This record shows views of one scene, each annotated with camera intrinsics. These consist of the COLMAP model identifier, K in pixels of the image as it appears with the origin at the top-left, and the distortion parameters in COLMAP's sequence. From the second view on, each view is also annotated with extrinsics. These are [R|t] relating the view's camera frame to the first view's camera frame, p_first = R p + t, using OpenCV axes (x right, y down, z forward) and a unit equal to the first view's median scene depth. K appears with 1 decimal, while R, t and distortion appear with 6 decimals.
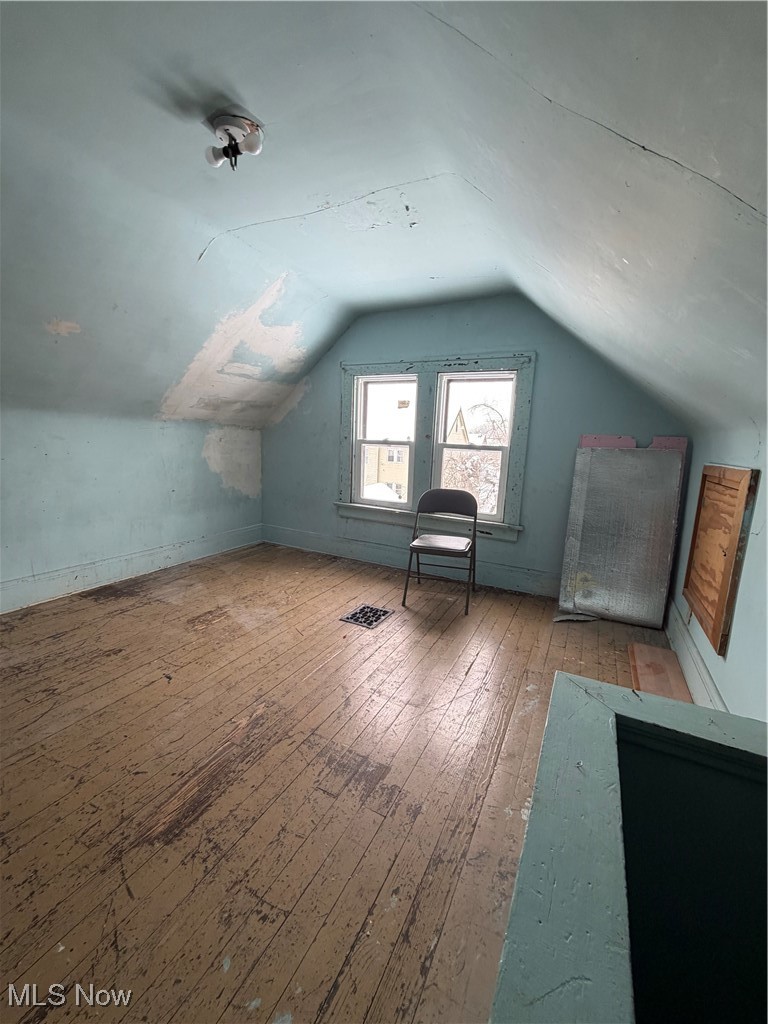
lens RADIAL K [[407.7, 0, 383.0], [0, 407.7, 509.7], [0, 0, 1]] dist [0.000213, -0.000499]
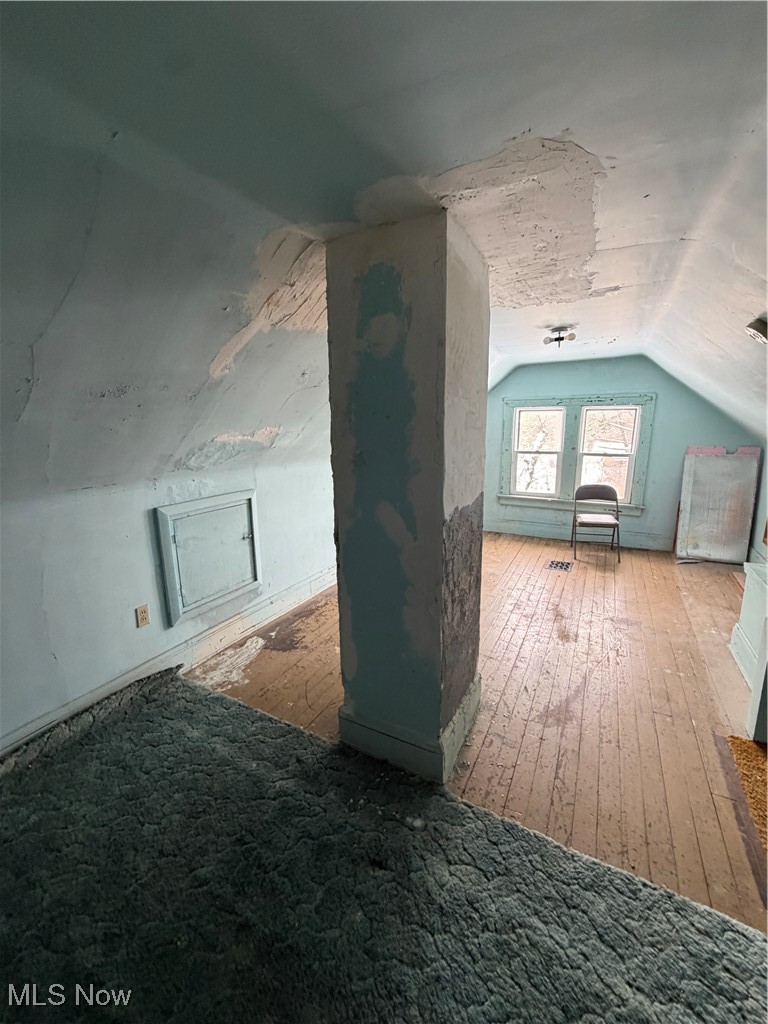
lens RADIAL K [[407.7, 0, 385.2], [0, 407.7, 512.0], [0, 0, 1]] dist [0.000213, -0.000499]
pose [[0.998485, -0.048082, -0.026755, -0.601341], [0.049443, 0.997381, 0.052779, -0.066871], [0.024148, -0.054022, 0.998248, -0.564087]]
